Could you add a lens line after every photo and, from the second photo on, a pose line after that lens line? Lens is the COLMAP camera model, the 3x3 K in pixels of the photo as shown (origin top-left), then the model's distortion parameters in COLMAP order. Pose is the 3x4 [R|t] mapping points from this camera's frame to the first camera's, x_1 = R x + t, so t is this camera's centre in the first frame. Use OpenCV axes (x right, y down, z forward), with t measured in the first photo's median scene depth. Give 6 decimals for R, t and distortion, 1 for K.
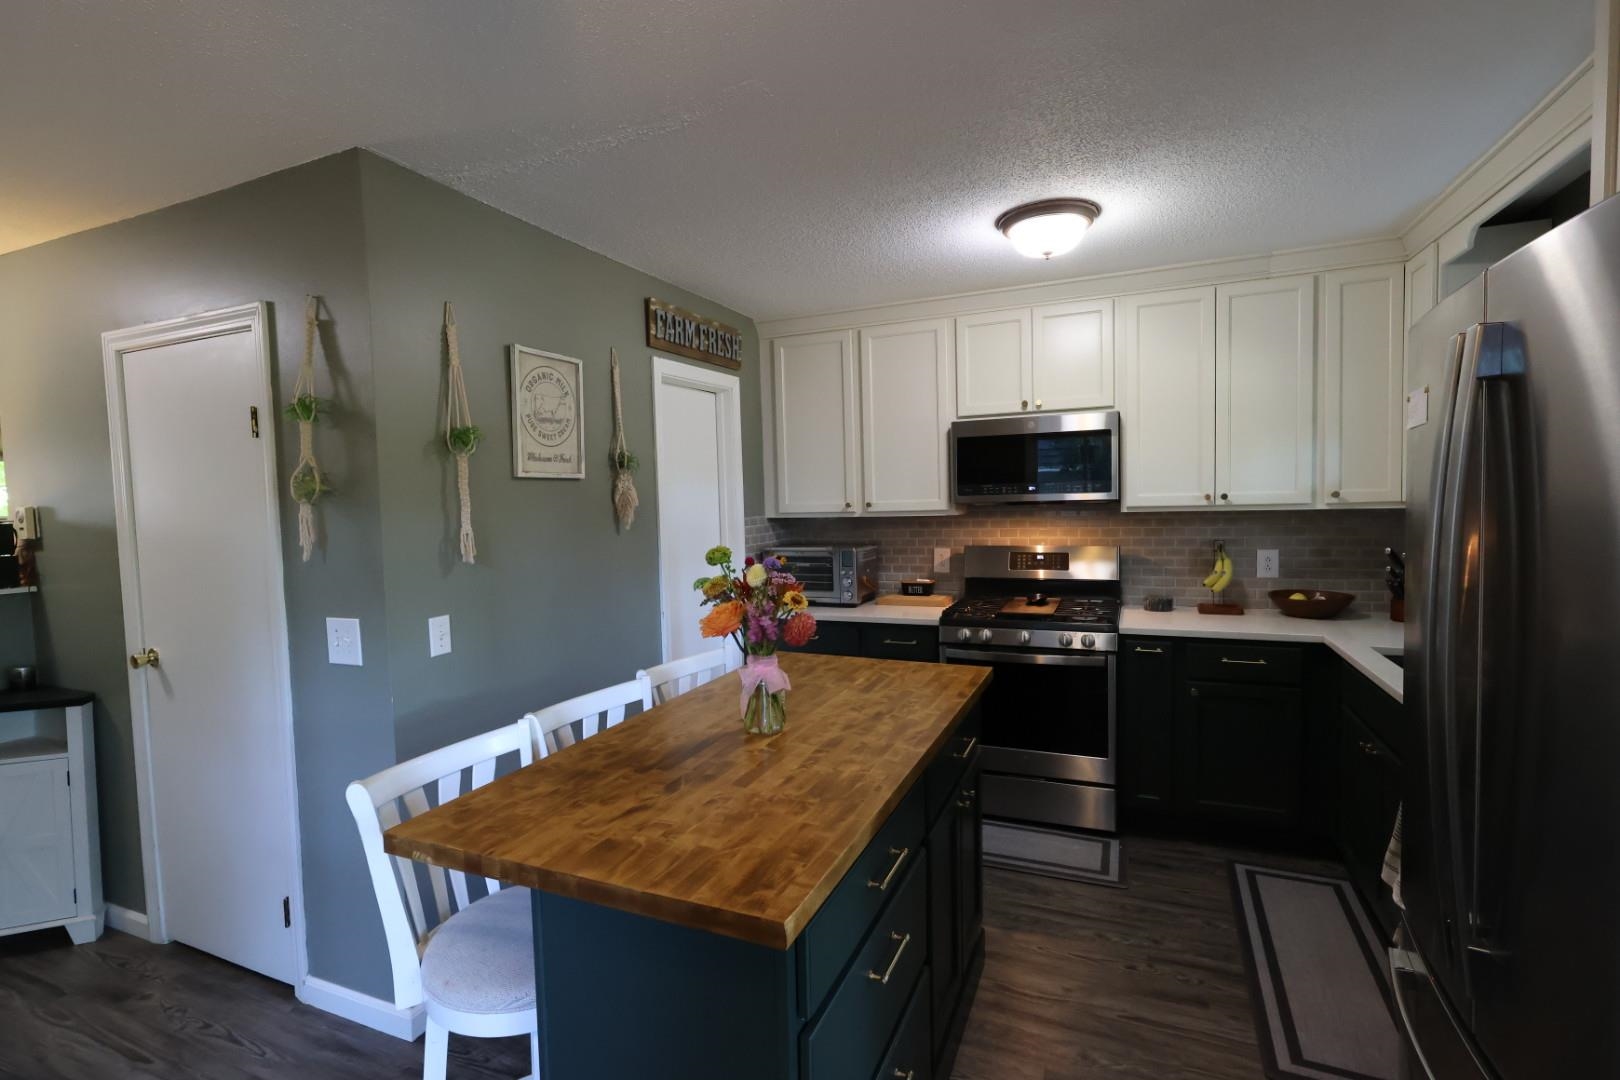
lens RADIAL K [[747.1, 0, 809.3], [0, 747.1, 538.4], [0, 0, 1]] dist [-0.001330, 0.000860]
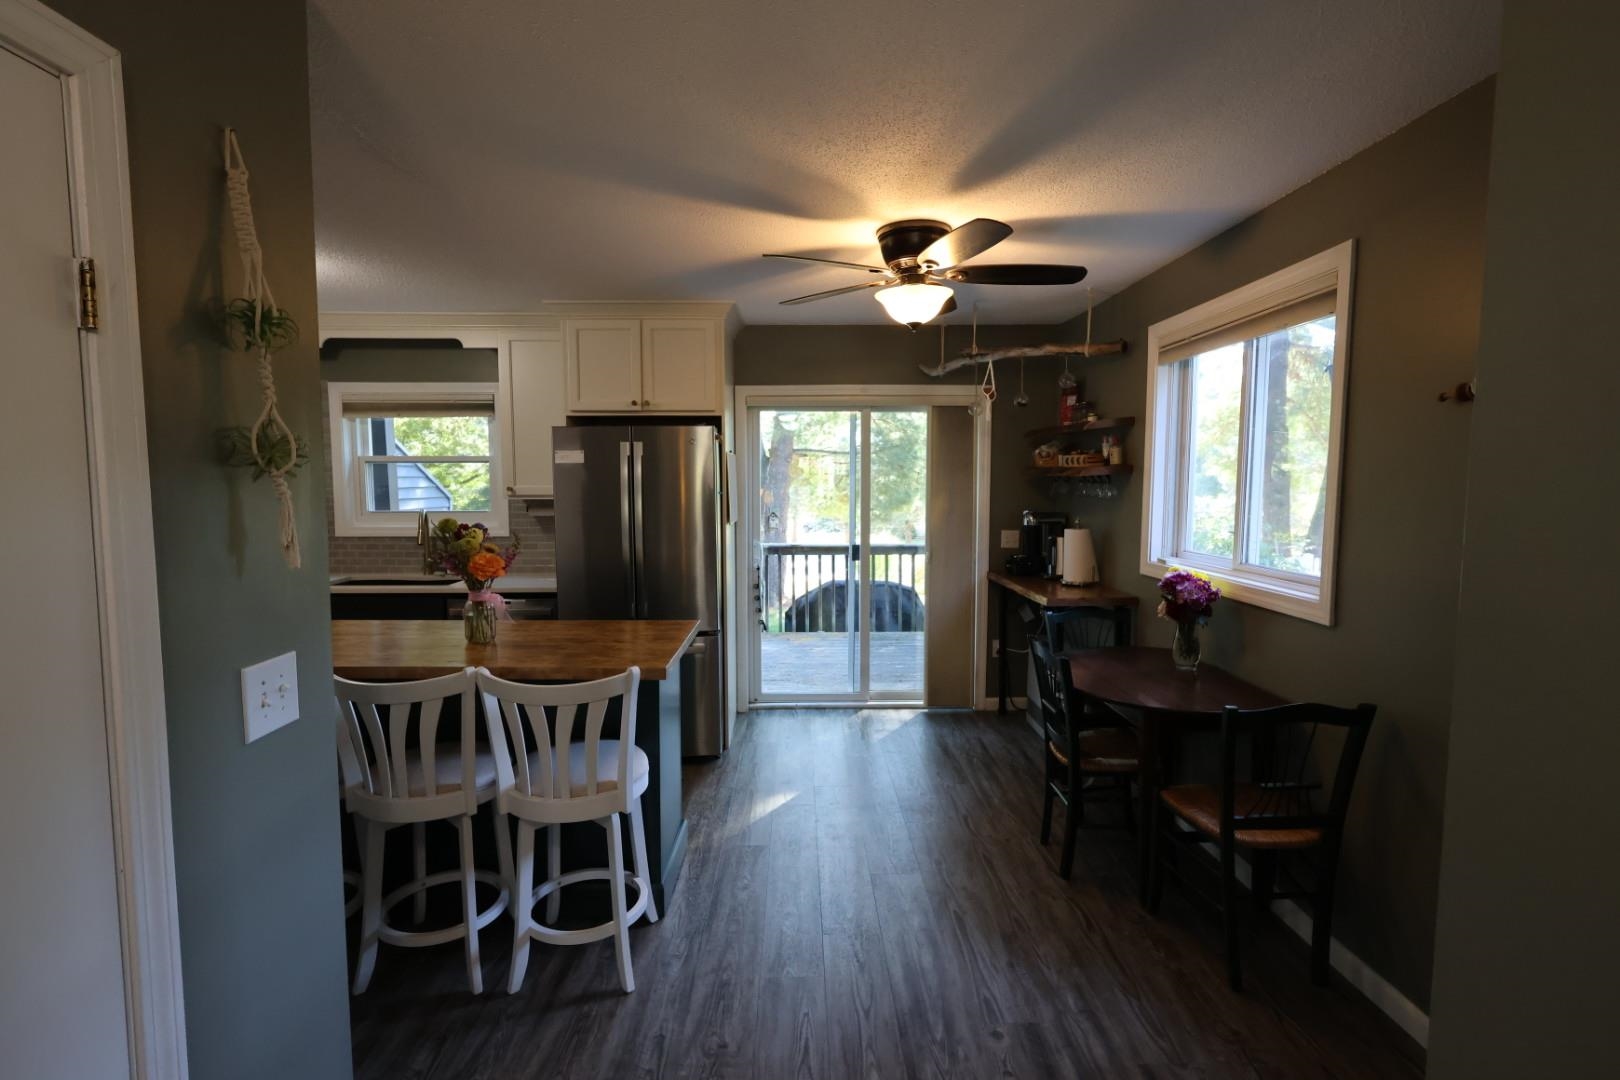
lens RADIAL K [[747.1, 0, 809.3], [0, 747.1, 538.4], [0, 0, 1]] dist [-0.001330, 0.000860]
pose [[-0.408708, -0.046472, 0.911481, -0.950001], [0.060513, 0.995125, 0.077871, -0.012455], [-0.910657, 0.086983, -0.403904, 0.566385]]
